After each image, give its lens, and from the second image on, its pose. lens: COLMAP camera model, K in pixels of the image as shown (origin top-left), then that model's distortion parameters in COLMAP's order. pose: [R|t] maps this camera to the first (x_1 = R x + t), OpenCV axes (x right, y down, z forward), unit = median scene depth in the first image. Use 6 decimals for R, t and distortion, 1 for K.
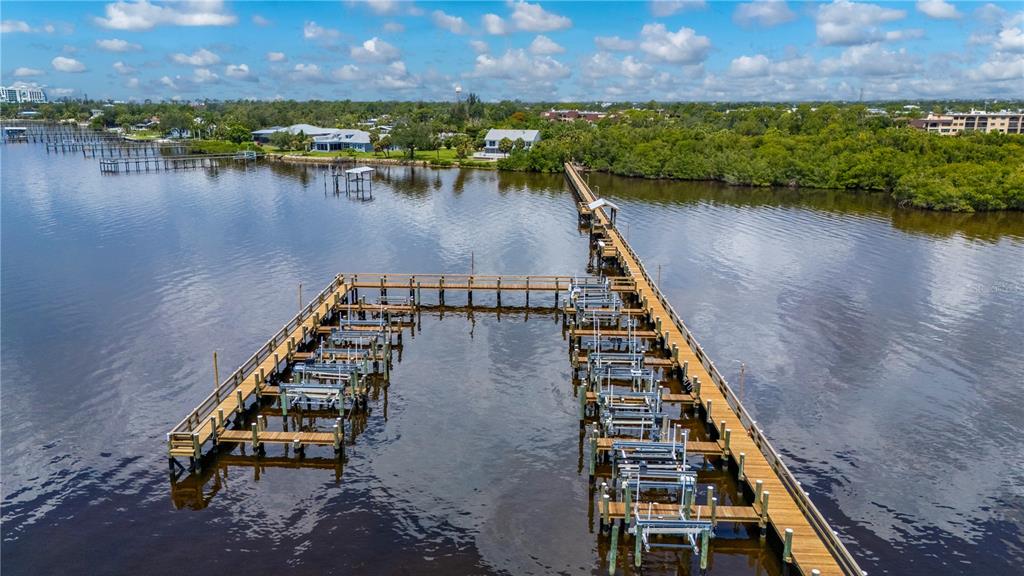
lens RADIAL K [[752.6, 0, 512.0], [0, 752.6, 288.0], [0, 0, 1]] dist [0.081507, -0.058606]
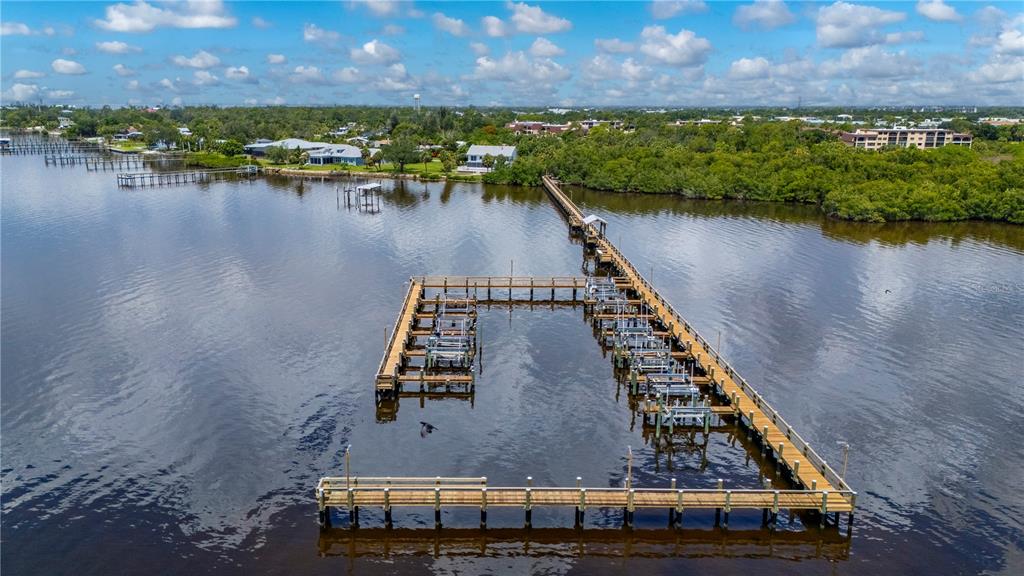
lens RADIAL K [[752.6, 0, 512.0], [0, 752.6, 288.0], [0, 0, 1]] dist [0.081507, -0.058606]
pose [[0.997859, -0.010436, 0.064564, -0.047199], [0.010641, 0.999939, -0.002826, 0.002241], [-0.064531, 0.003507, 0.997910, -0.113597]]
